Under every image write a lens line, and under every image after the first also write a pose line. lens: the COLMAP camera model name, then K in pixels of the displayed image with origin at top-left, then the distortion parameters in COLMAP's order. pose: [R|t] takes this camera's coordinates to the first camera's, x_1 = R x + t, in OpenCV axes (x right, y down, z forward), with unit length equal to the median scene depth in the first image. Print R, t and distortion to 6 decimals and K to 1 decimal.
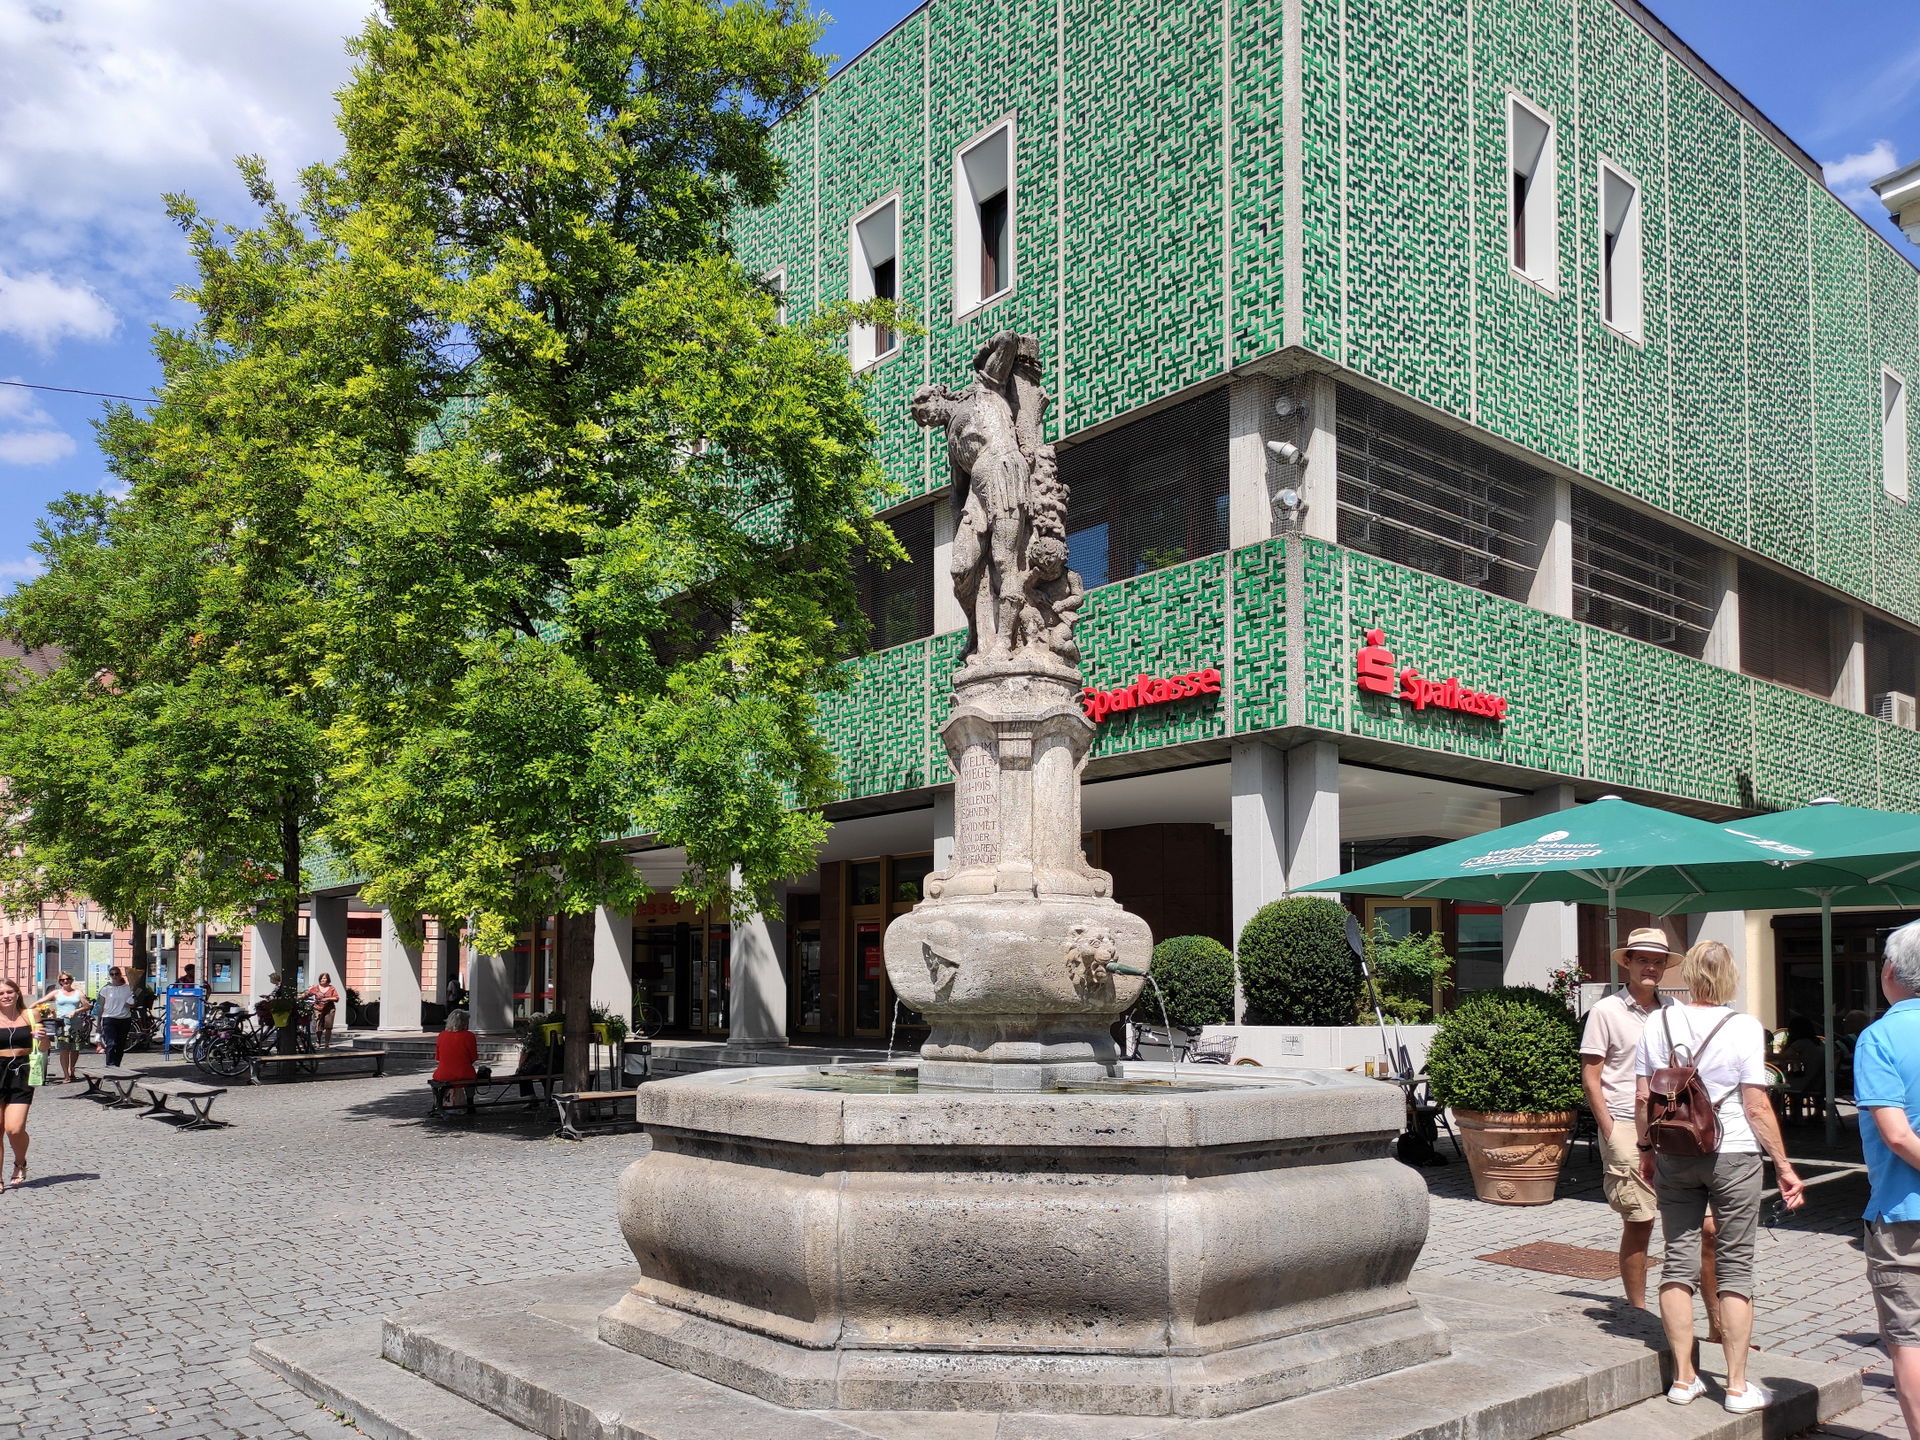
lens RADIAL K [[1501.1, 0, 960.0], [0, 1501.1, 720.0], [0, 0, 1]] dist [-0.023955, -0.004777]
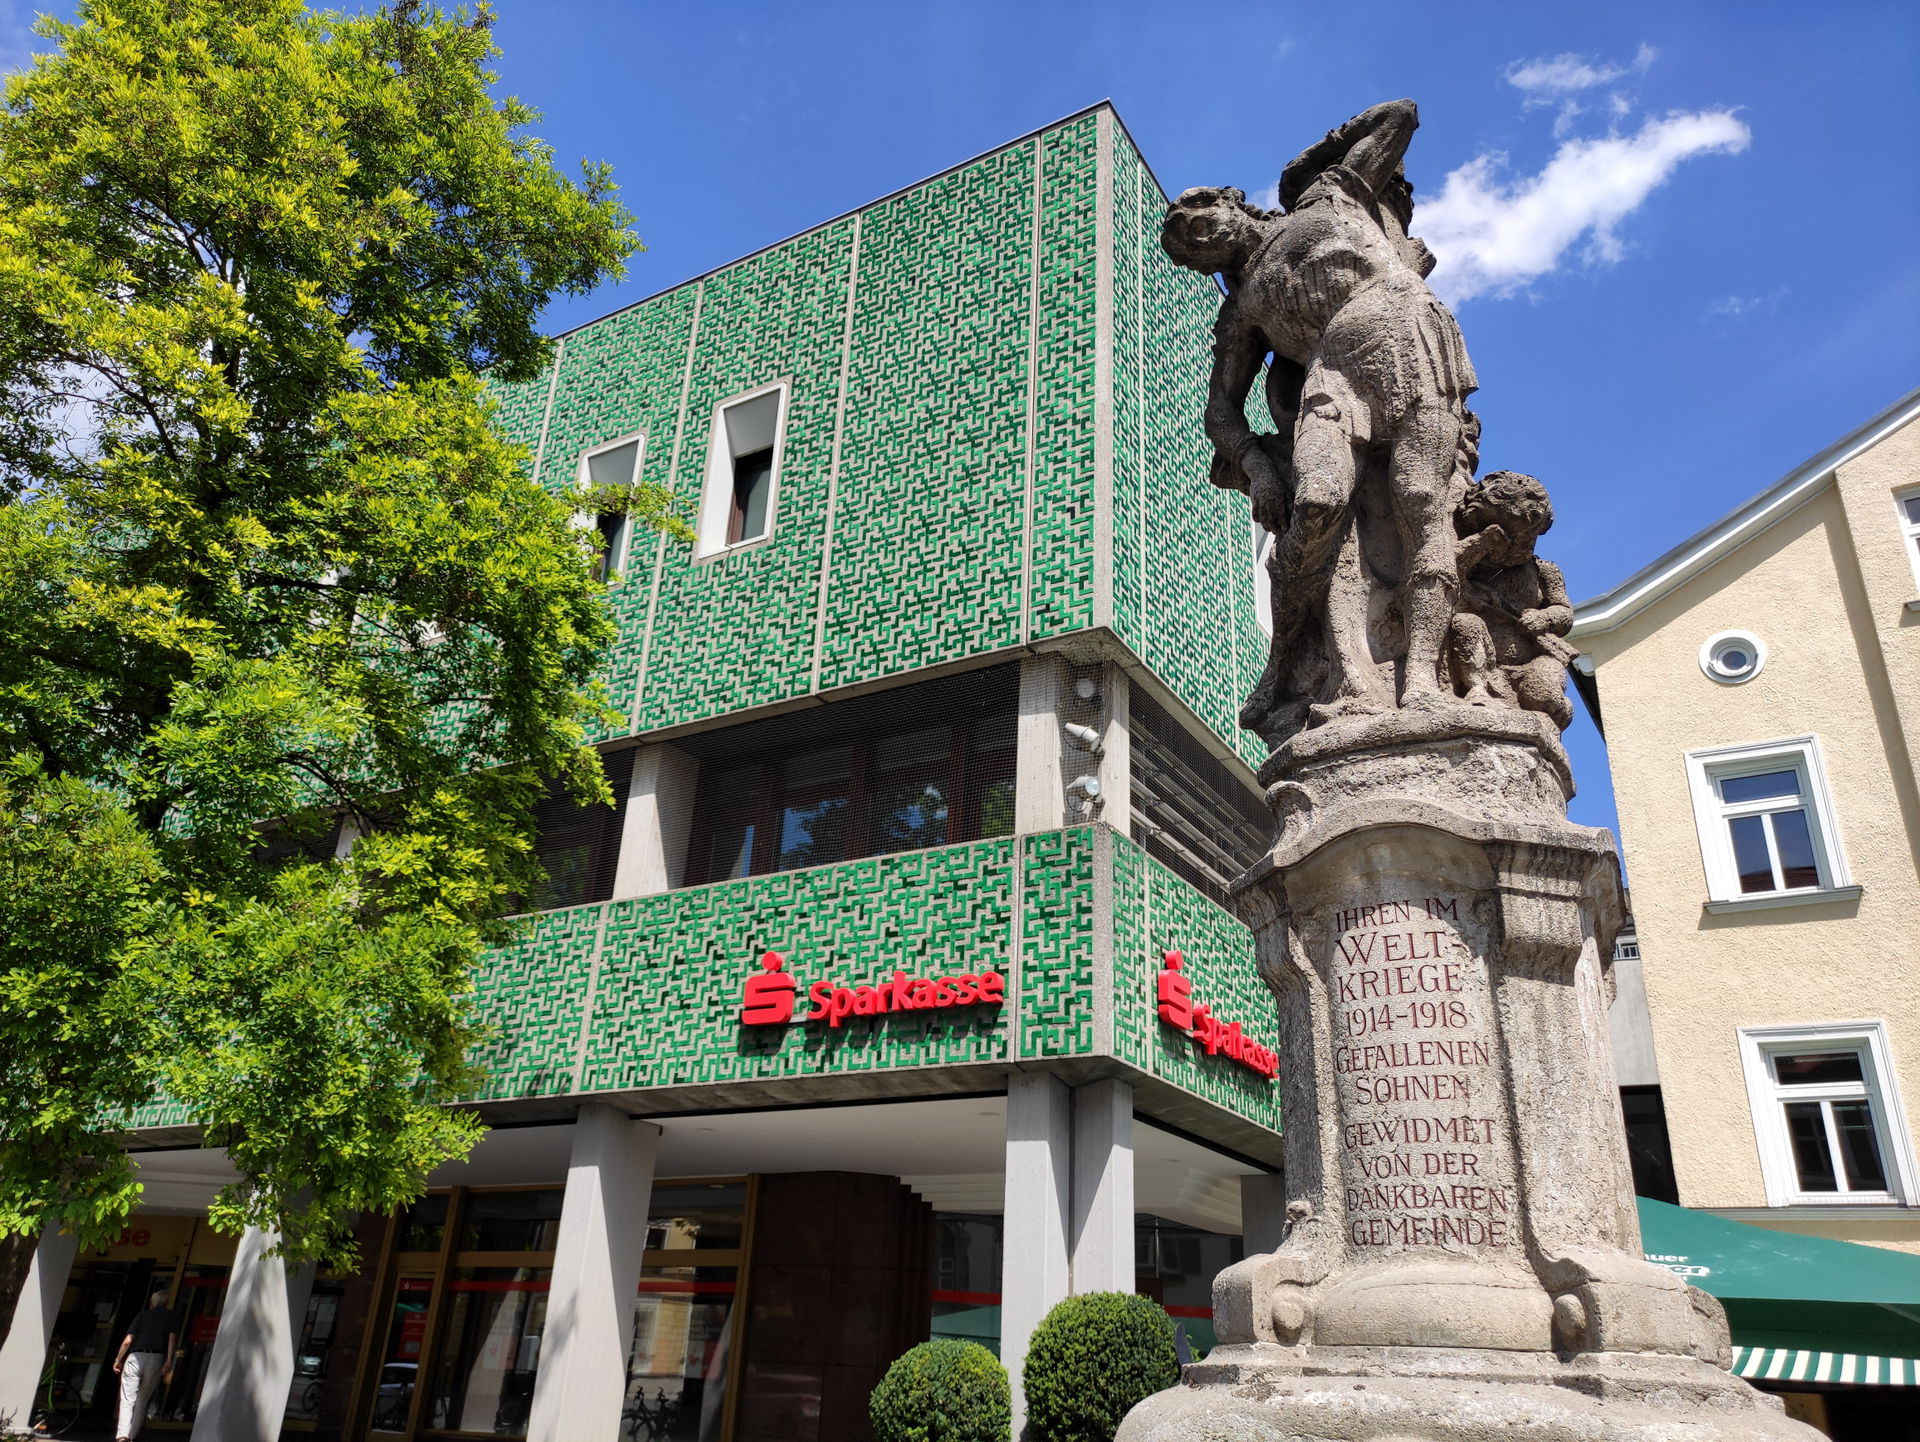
lens RADIAL K [[1382.6, 0, 1006.8], [0, 1382.6, 615.1], [0, 0, 1]] dist [0.018352, -0.006029]
pose [[0.938267, 0.202297, 0.280589, -0.069270], [-0.104142, 0.938726, -0.328554, 0.027156], [-0.329862, 0.279050, 0.901844, 0.237282]]
